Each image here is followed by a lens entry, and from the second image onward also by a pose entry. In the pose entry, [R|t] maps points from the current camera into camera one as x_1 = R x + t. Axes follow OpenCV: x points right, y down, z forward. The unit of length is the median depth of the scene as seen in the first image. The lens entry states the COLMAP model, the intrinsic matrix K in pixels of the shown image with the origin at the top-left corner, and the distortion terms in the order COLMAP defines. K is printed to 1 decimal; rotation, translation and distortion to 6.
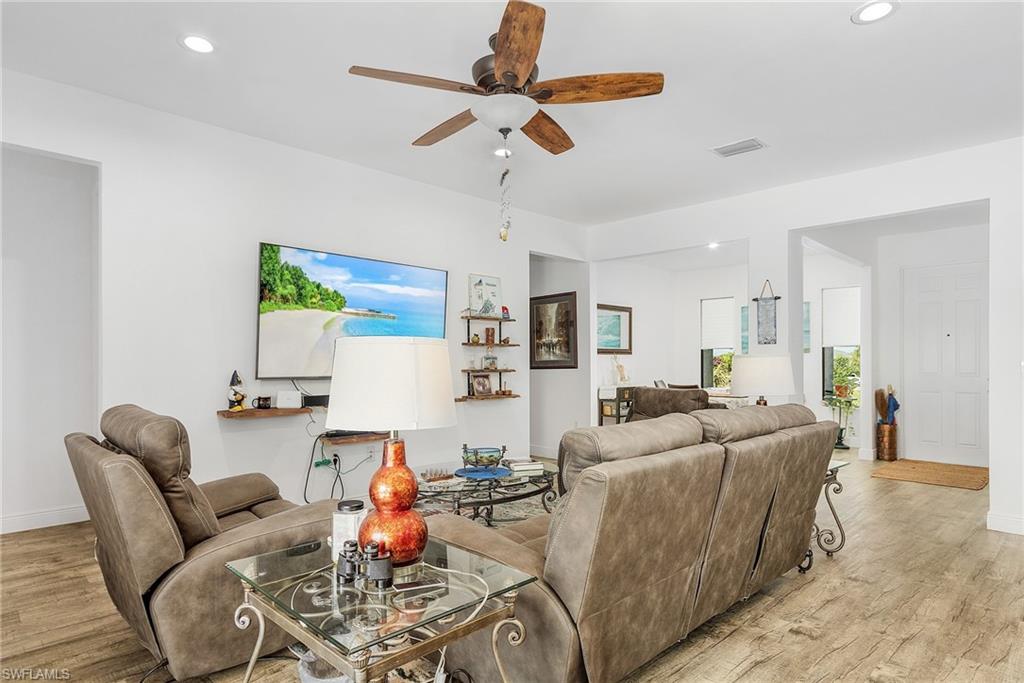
lens RADIAL K [[572.4, 0, 499.1], [0, 572.4, 364.3], [0, 0, 1]] dist [-0.003795, -0.000760]
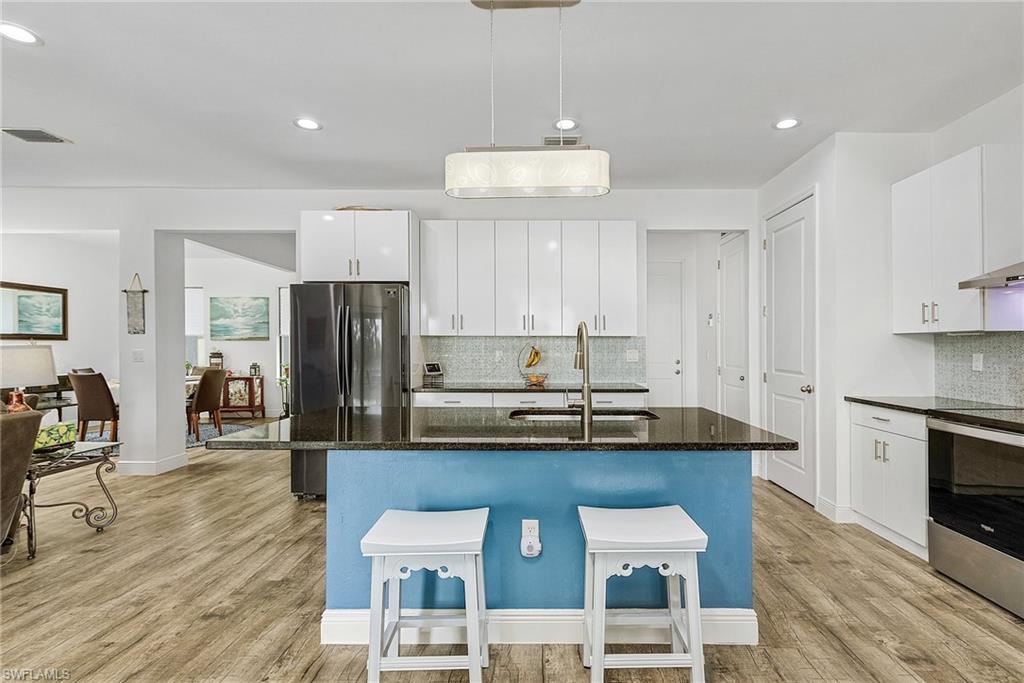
lens RADIAL K [[499.5, 0, 512.8], [0, 499.5, 348.3], [0, 0, 1]] dist [0.000775, -0.003841]
pose [[0.683987, 0.000670, 0.729494, 0.319810], [-0.000802, 1.000000, -0.000166, -0.010794], [-0.729494, -0.000471, 0.683987, -0.172883]]
